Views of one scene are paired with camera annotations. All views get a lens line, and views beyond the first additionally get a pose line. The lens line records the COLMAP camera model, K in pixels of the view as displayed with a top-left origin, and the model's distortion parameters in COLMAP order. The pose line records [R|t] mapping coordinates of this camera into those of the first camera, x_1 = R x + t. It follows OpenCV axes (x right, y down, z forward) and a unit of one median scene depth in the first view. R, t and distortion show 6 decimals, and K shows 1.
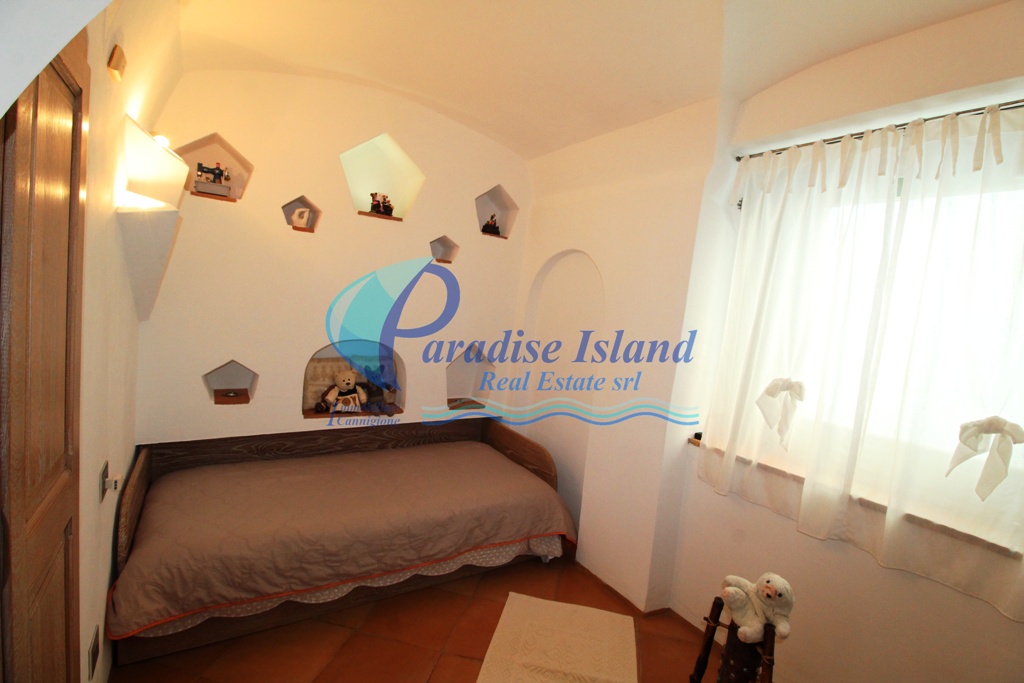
lens RADIAL K [[480.0, 0, 510.8], [0, 480.0, 347.2], [0, 0, 1]] dist [-0.002359, -0.000892]
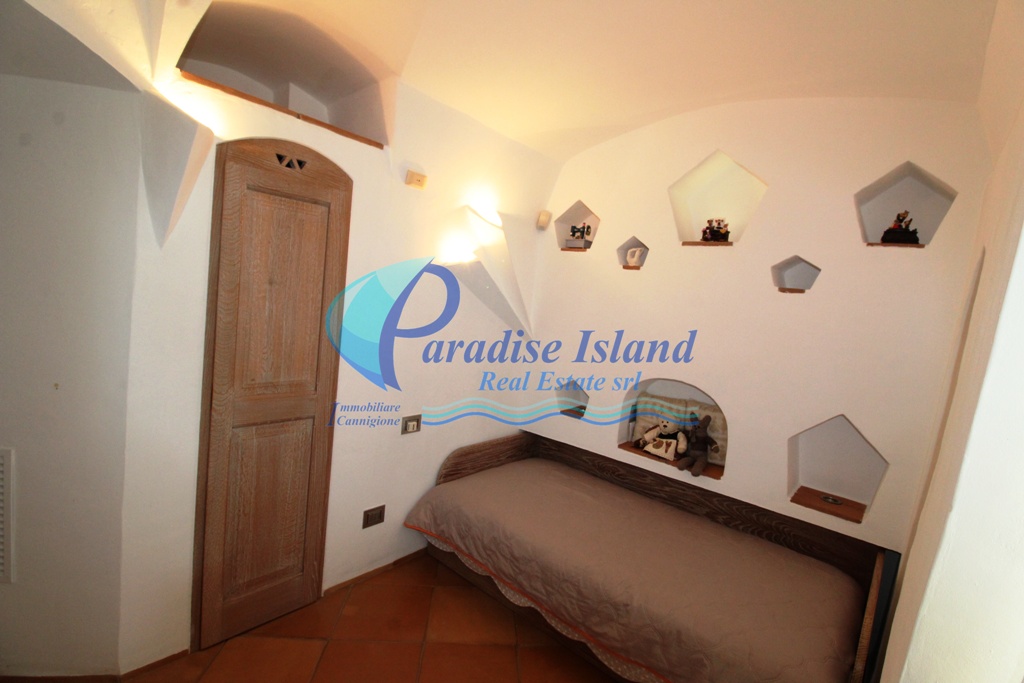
lens RADIAL K [[480.0, 0, 513.7], [0, 480.0, 333.8], [0, 0, 1]] dist [-0.002359, -0.000892]
pose [[0.291772, 0.023781, -0.956192, 0.484727], [-0.166828, 0.985633, -0.026393, -0.027842], [0.941827, 0.167220, 0.291548, 0.446190]]
